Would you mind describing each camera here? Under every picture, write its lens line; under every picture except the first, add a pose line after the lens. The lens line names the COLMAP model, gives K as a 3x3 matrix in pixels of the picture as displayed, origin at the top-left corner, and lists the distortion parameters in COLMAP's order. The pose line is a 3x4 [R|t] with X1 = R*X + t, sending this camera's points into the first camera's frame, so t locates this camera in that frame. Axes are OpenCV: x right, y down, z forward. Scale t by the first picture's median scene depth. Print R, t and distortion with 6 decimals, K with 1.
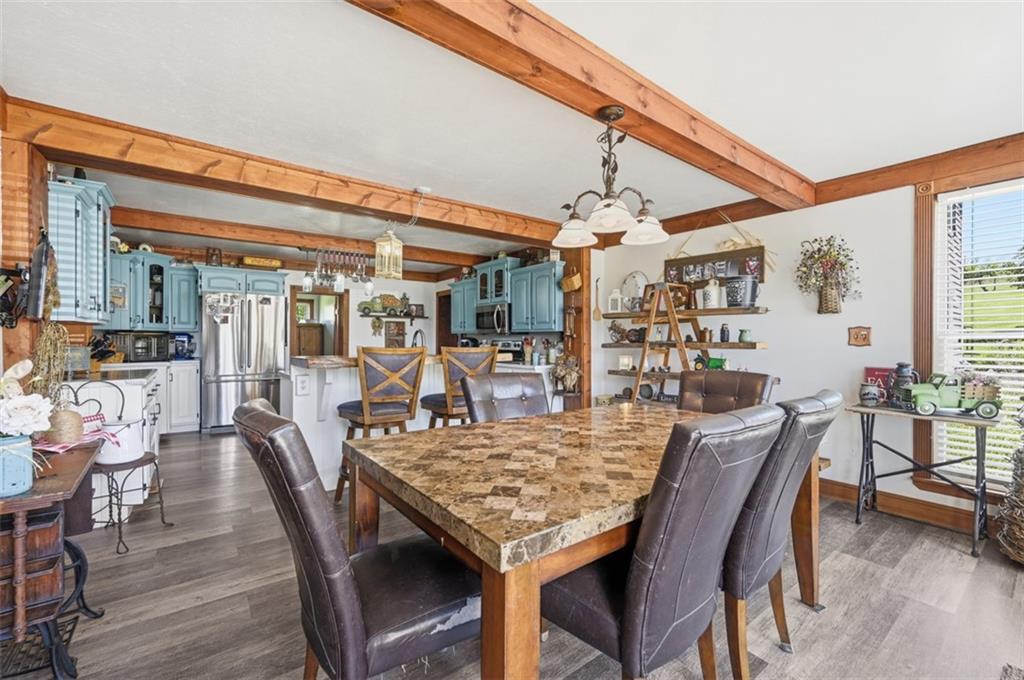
lens RADIAL K [[411.6, 0, 509.5], [0, 411.6, 339.4], [0, 0, 1]] dist [-0.001501, -0.000089]
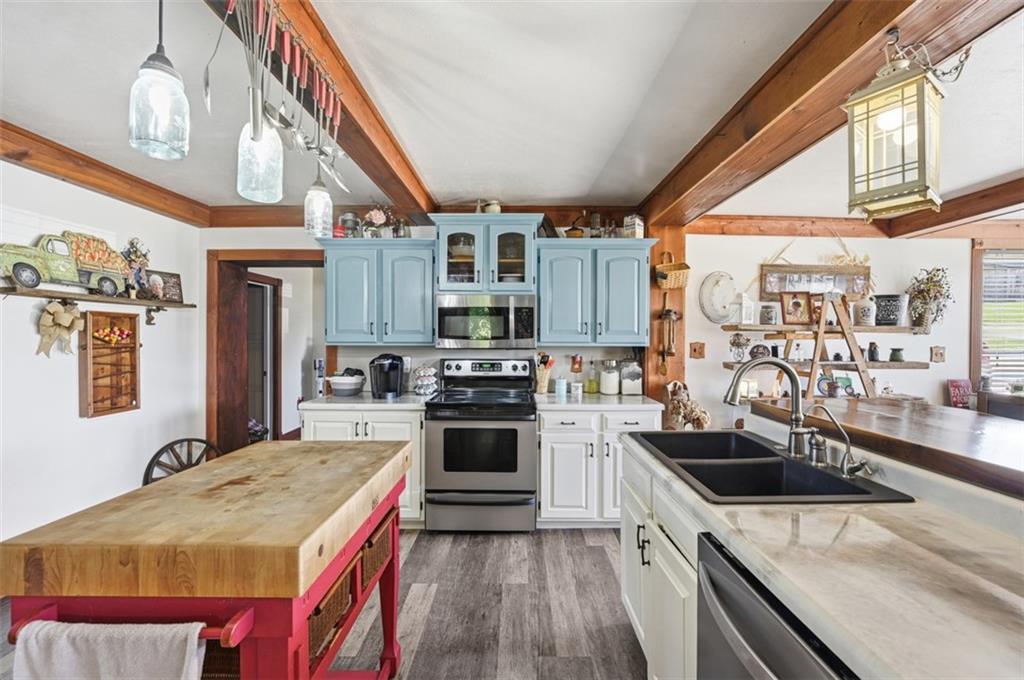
lens RADIAL K [[411.6, 0, 510.5], [0, 411.6, 340.0], [0, 0, 1]] dist [-0.001501, -0.000089]
pose [[0.613333, -0.007377, 0.789790, -0.362266], [-0.001229, 0.999946, 0.010295, -0.024534], [-0.789824, -0.007284, 0.613291, 0.518260]]
